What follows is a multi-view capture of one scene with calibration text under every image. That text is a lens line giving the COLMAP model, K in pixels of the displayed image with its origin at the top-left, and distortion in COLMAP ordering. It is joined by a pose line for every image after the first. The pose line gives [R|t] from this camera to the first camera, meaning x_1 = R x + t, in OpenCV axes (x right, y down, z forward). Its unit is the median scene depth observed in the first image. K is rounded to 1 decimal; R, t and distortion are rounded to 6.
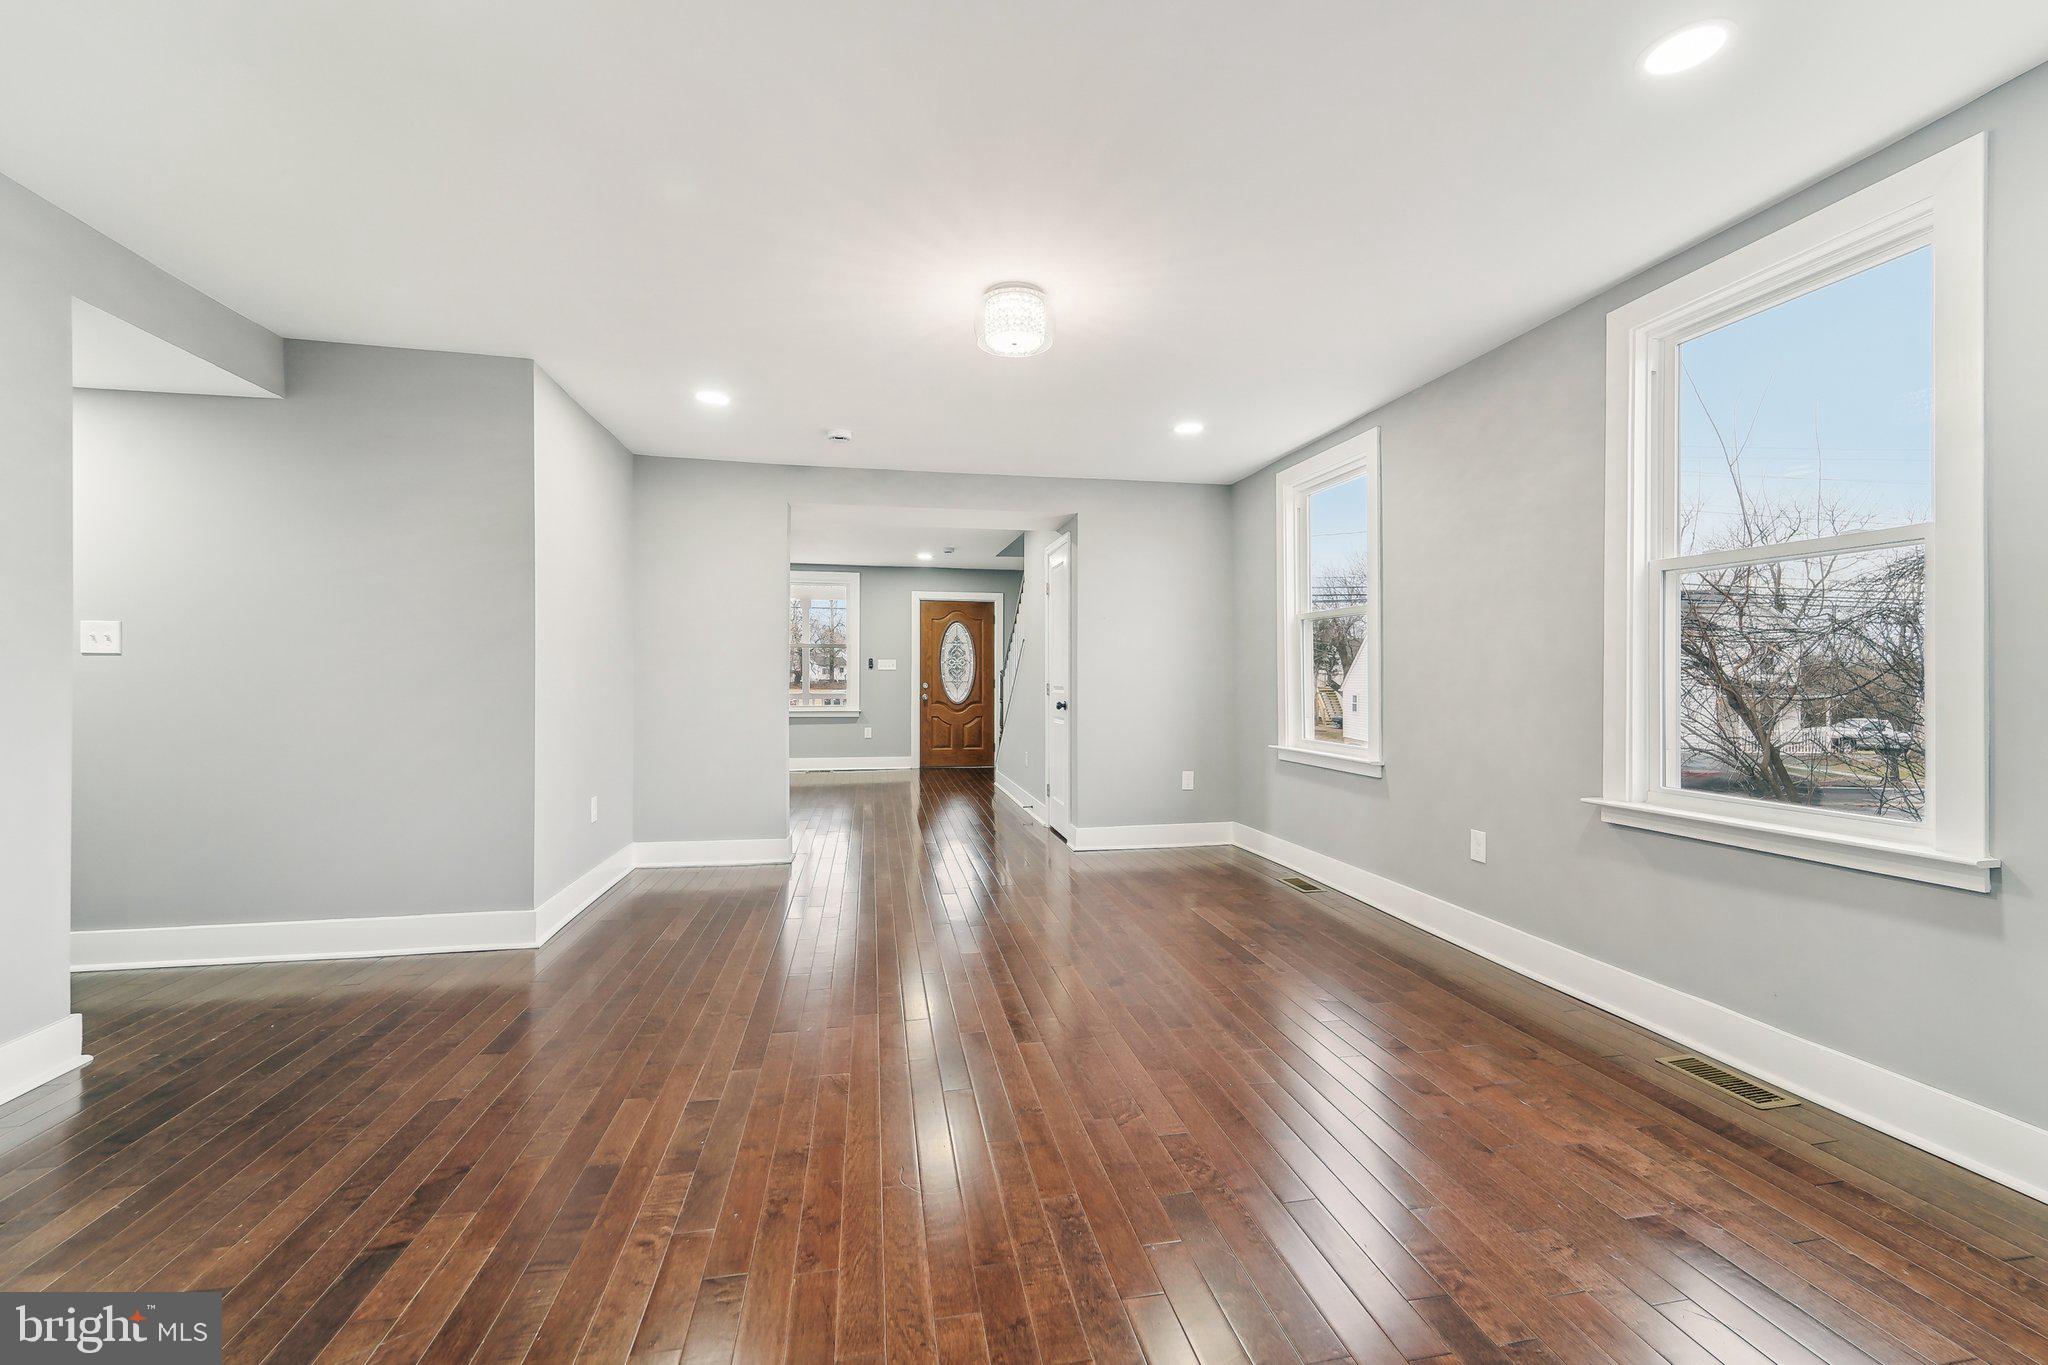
lens RADIAL K [[828.6, 0, 1035.6], [0, 828.6, 671.7], [0, 0, 1]] dist [0.013772, -0.002366]
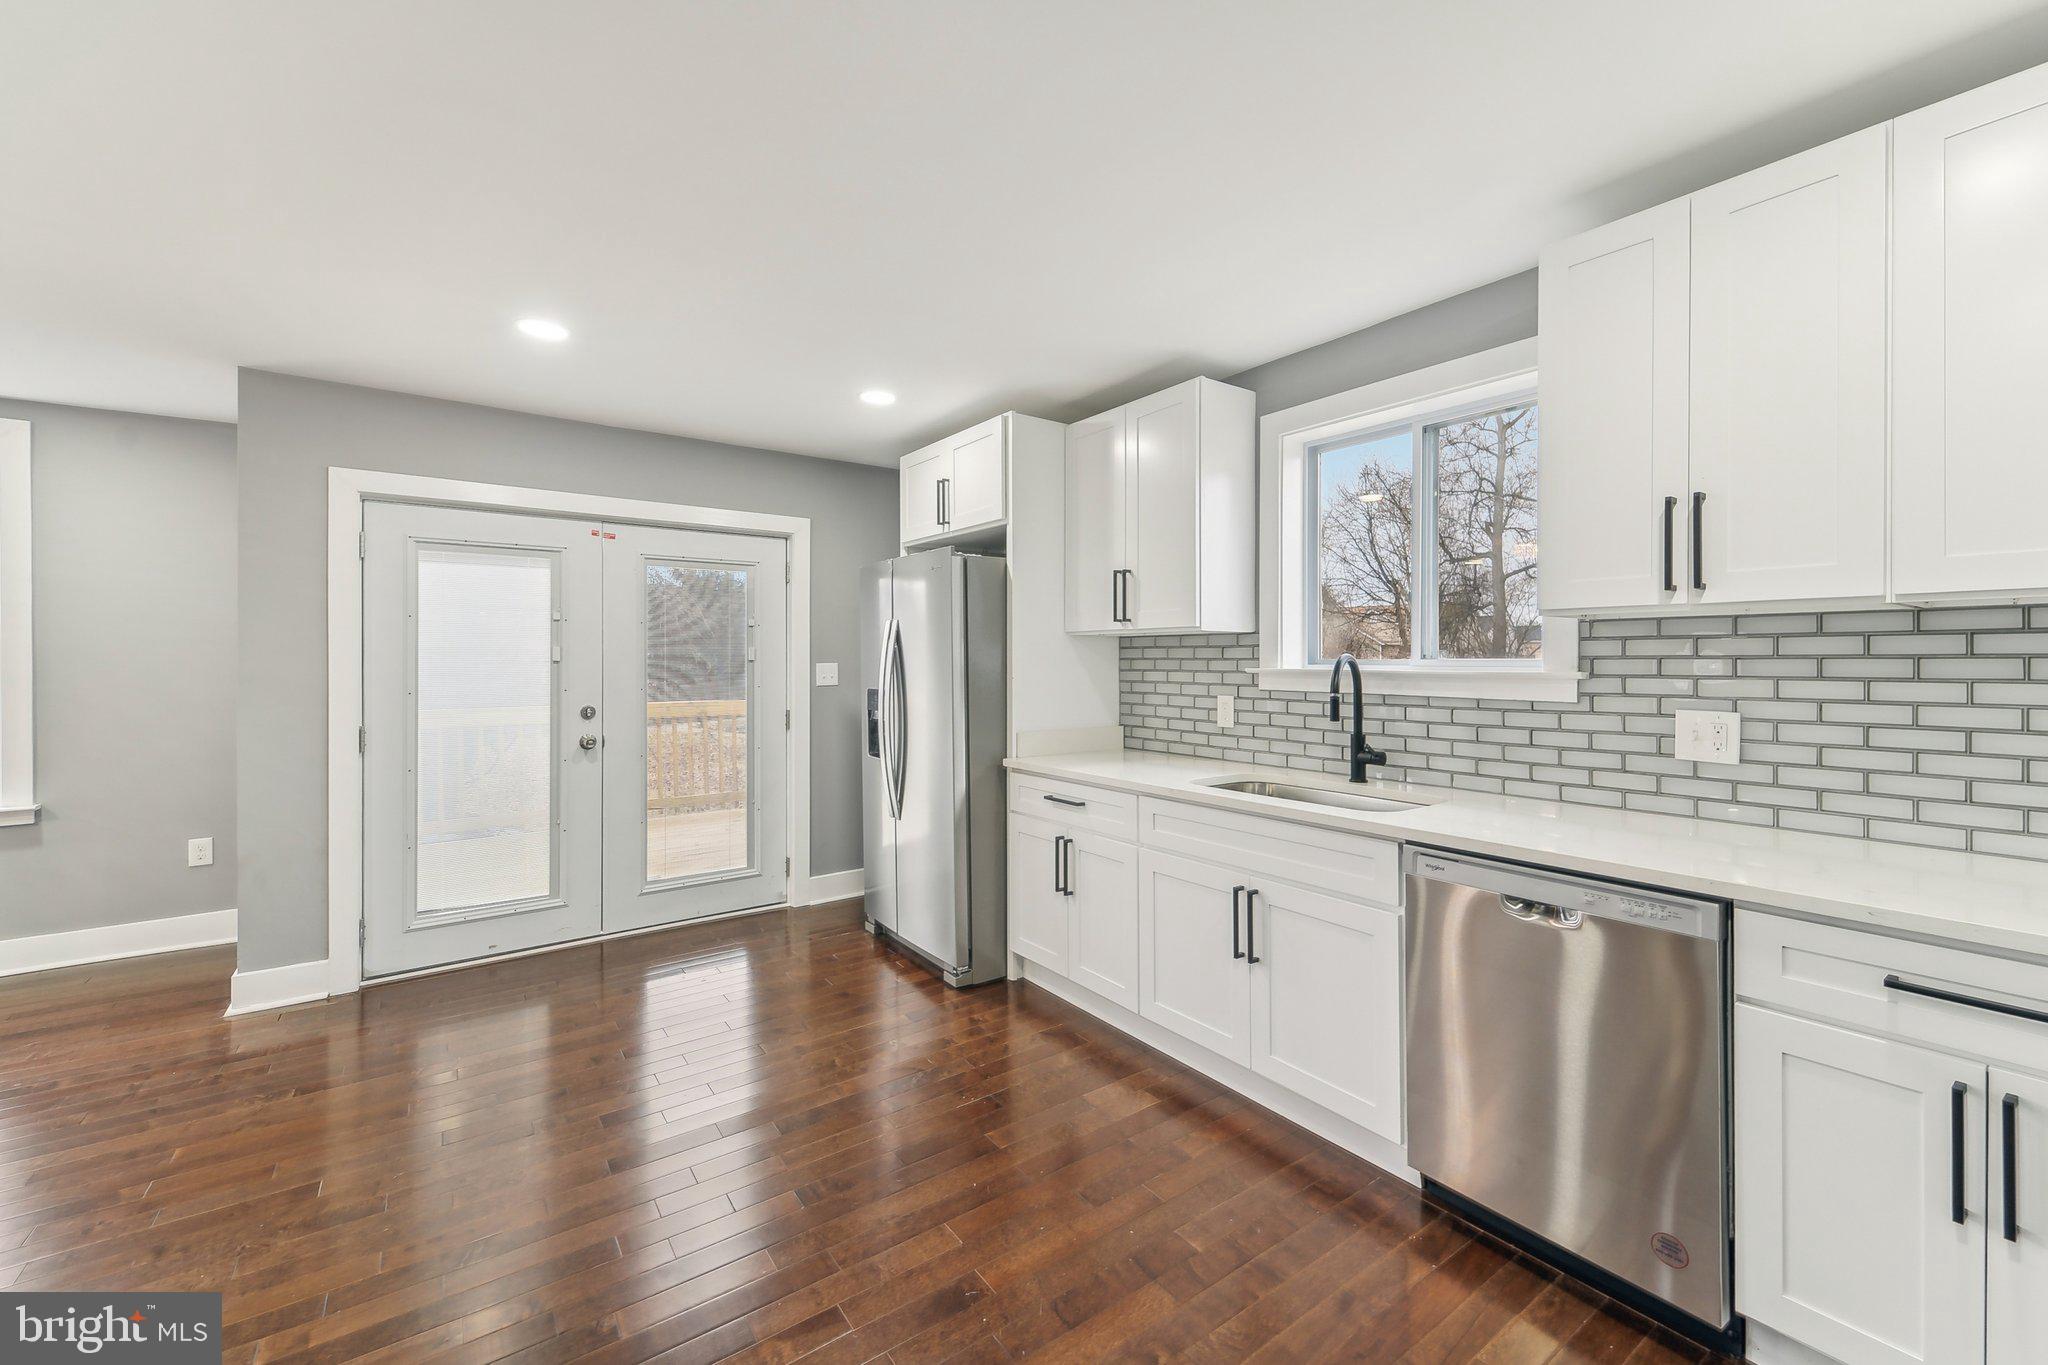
lens RADIAL K [[828.6, 0, 1038.5], [0, 828.6, 665.0], [0, 0, 1]] dist [0.013772, -0.002366]
pose [[-0.416194, -0.007587, 0.909244, -1.037395], [0.000891, 0.999961, 0.008752, -0.073904], [-0.909275, 0.004453, -0.416171, -0.183302]]
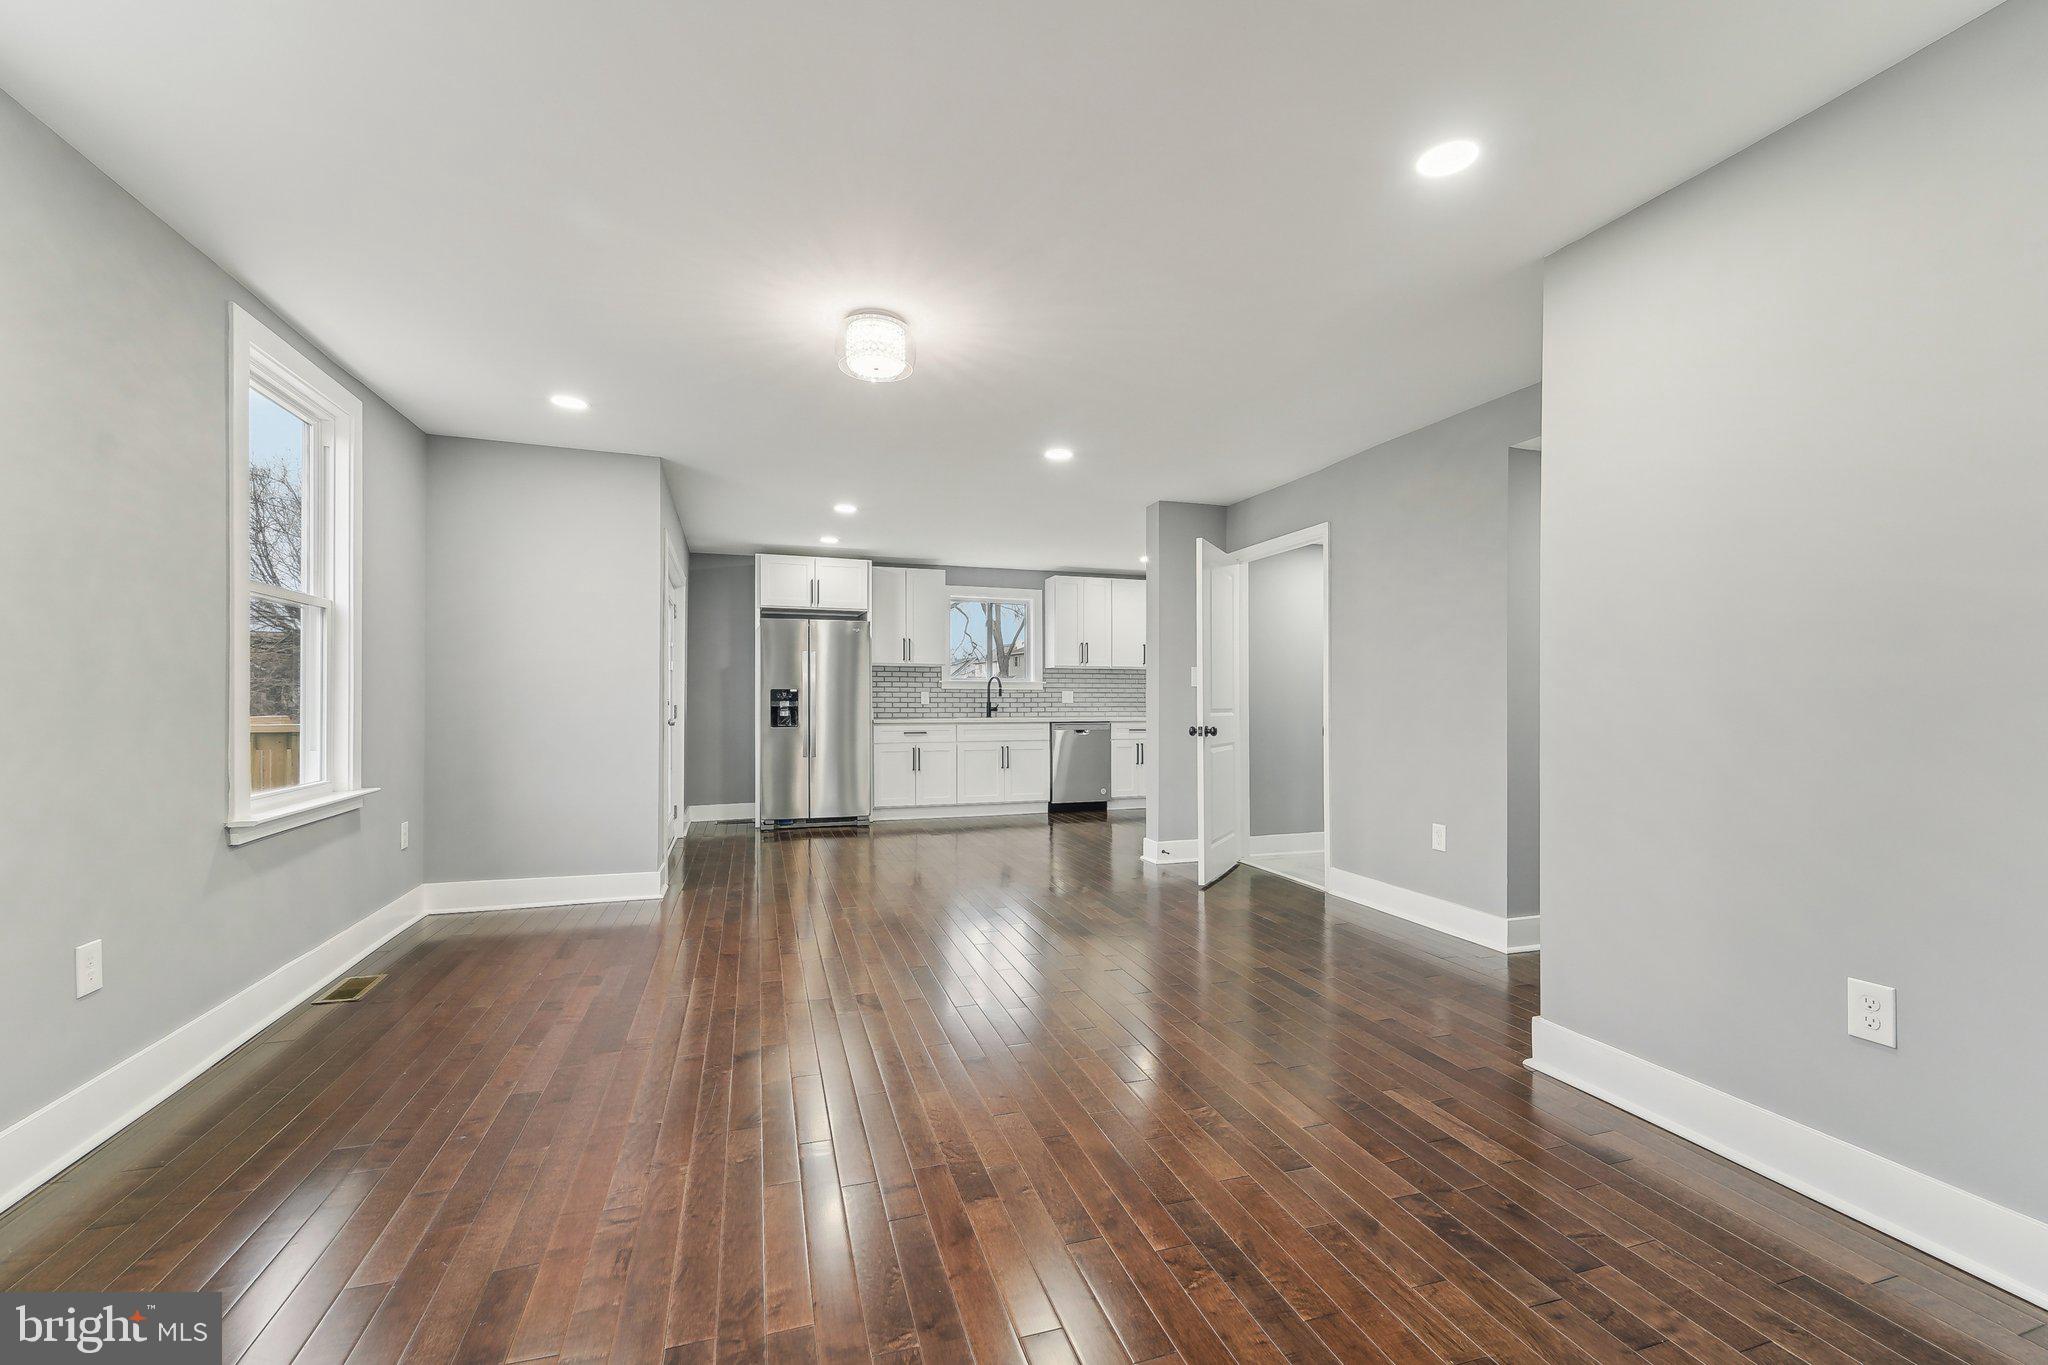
lens RADIAL K [[828.6, 0, 1069.4], [0, 828.6, 691.8], [0, 0, 1]] dist [0.013772, -0.002366]
pose [[-0.986521, -0.002463, -0.163615, -0.092811], [-0.000663, 0.999939, -0.011055, 0.013414], [0.163633, -0.010797, -0.986462, 2.077273]]
